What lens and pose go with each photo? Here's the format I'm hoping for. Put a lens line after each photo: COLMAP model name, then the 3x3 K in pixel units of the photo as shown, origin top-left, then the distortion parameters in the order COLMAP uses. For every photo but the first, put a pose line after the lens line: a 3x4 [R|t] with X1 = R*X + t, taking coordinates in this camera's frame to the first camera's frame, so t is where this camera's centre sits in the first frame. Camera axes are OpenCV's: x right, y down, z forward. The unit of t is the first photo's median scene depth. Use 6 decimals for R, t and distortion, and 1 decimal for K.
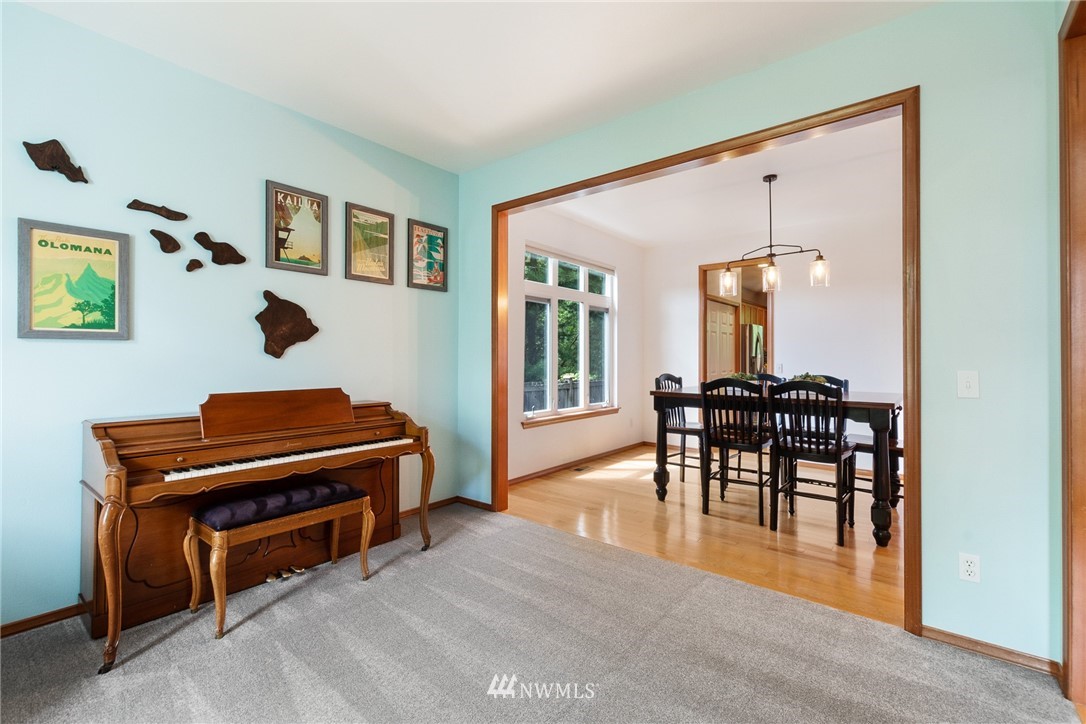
lens RADIAL K [[476.3, 0, 540.1], [0, 476.3, 359.6], [0, 0, 1]] dist [0.006712, -0.003522]
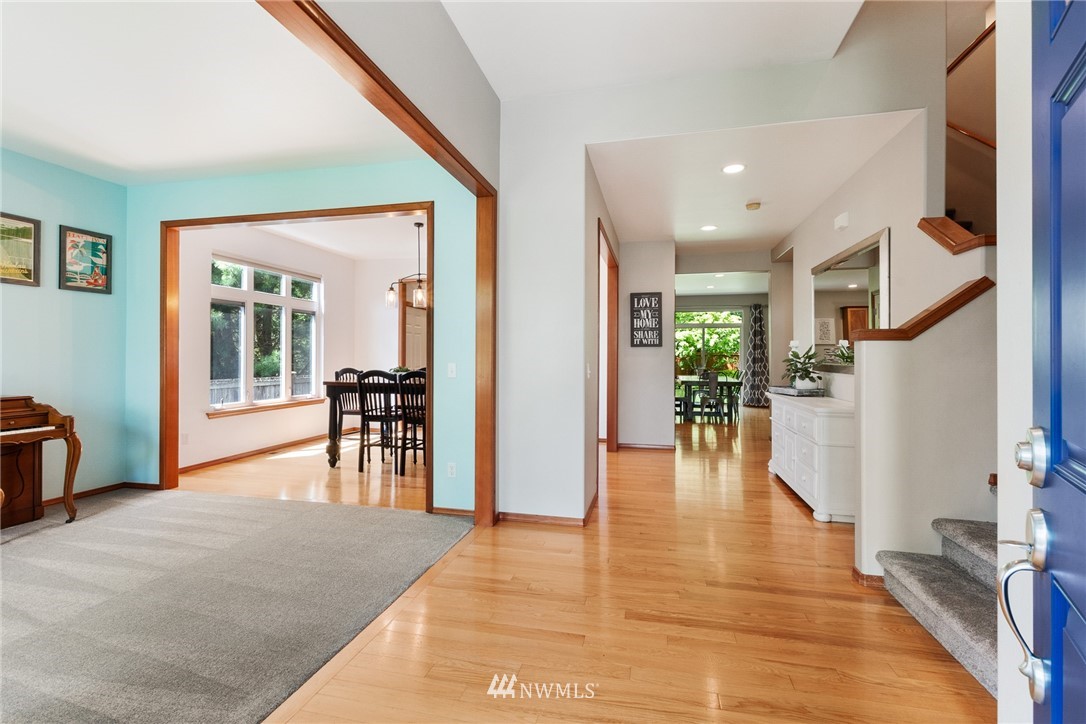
lens RADIAL K [[476.3, 0, 546.0], [0, 476.3, 354.9], [0, 0, 1]] dist [0.006712, -0.003522]
pose [[0.896866, 0.001222, 0.442301, 0.227982], [0.000129, 0.999995, -0.003025, -0.000806], [-0.442303, 0.002770, 0.896862, -0.444193]]
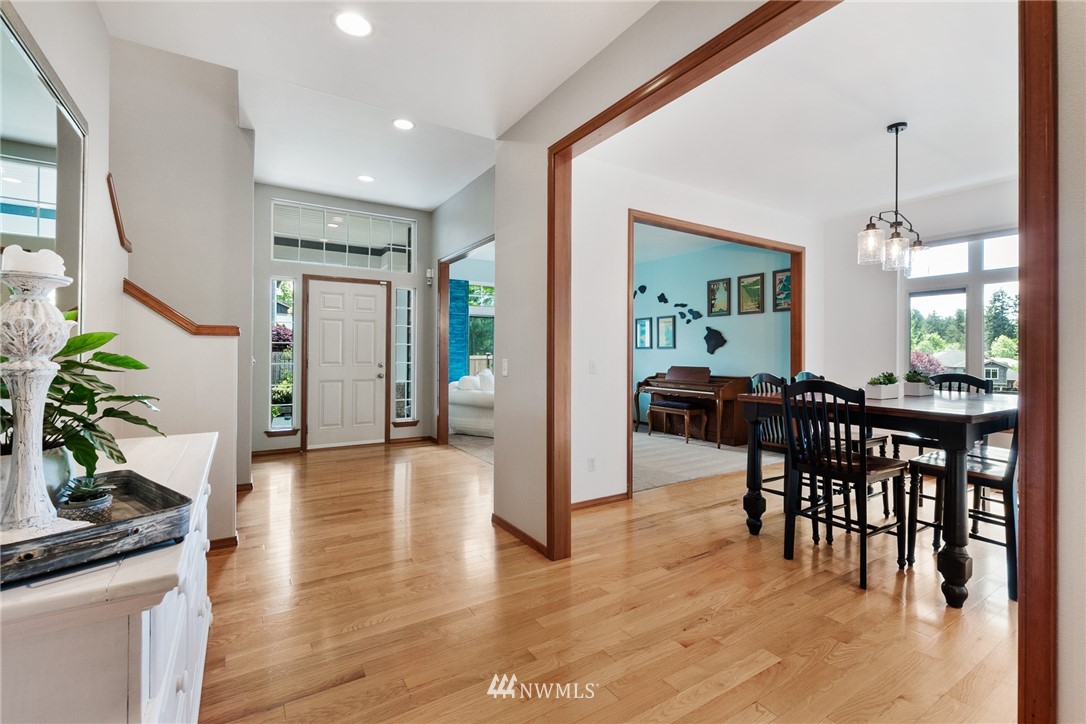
lens RADIAL K [[476.3, 0, 542.8], [0, 476.3, 353.9], [0, 0, 1]] dist [0.006712, -0.003522]
pose [[-0.319674, 0.001455, -0.947526, 1.572747], [-0.003328, 0.999991, 0.002659, -0.007007], [0.947522, 0.004004, -0.319666, 0.768947]]
